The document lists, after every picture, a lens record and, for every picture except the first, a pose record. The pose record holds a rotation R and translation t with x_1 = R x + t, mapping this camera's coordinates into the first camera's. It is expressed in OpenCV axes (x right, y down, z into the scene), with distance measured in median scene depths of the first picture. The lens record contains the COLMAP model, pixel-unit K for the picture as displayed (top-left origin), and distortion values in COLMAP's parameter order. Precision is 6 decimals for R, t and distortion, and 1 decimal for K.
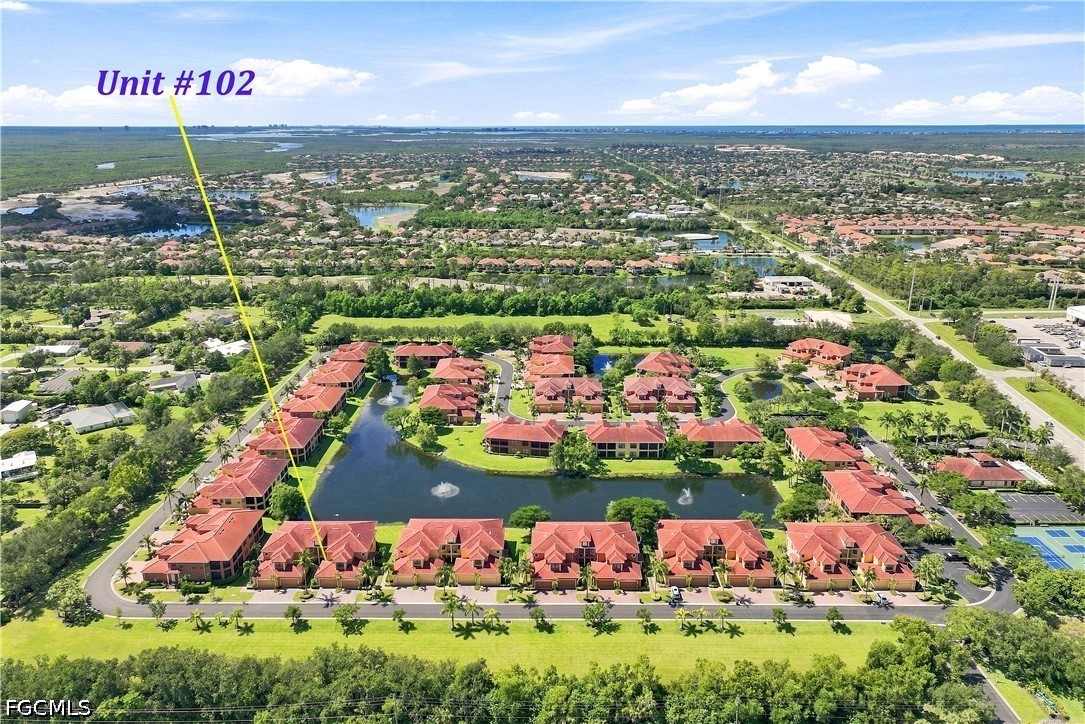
lens RADIAL K [[743.6, 0, 551.7], [0, 743.6, 360.8], [0, 0, 1]] dist [0.006039, 0.005780]
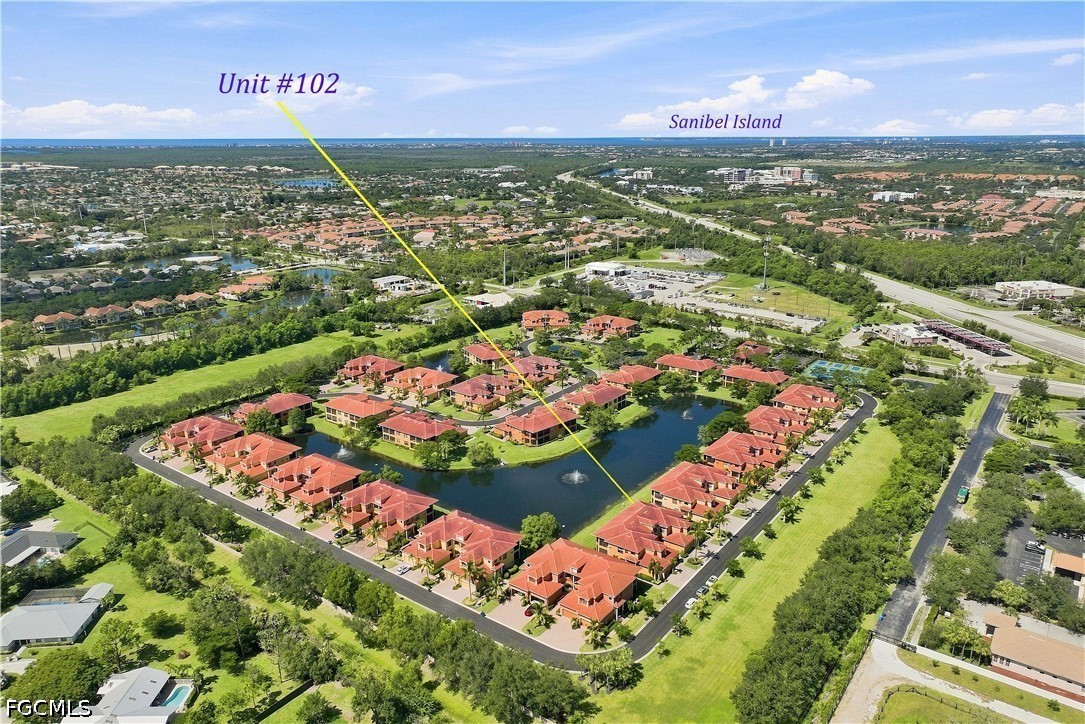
lens RADIAL K [[743.6, 0, 551.7], [0, 743.6, 360.8], [0, 0, 1]] dist [0.006039, 0.005780]
pose [[0.591141, -0.231218, 0.772716, -1.216077], [0.247331, 0.963840, 0.099195, -0.131542], [-0.767710, 0.132479, 0.626953, 0.423672]]
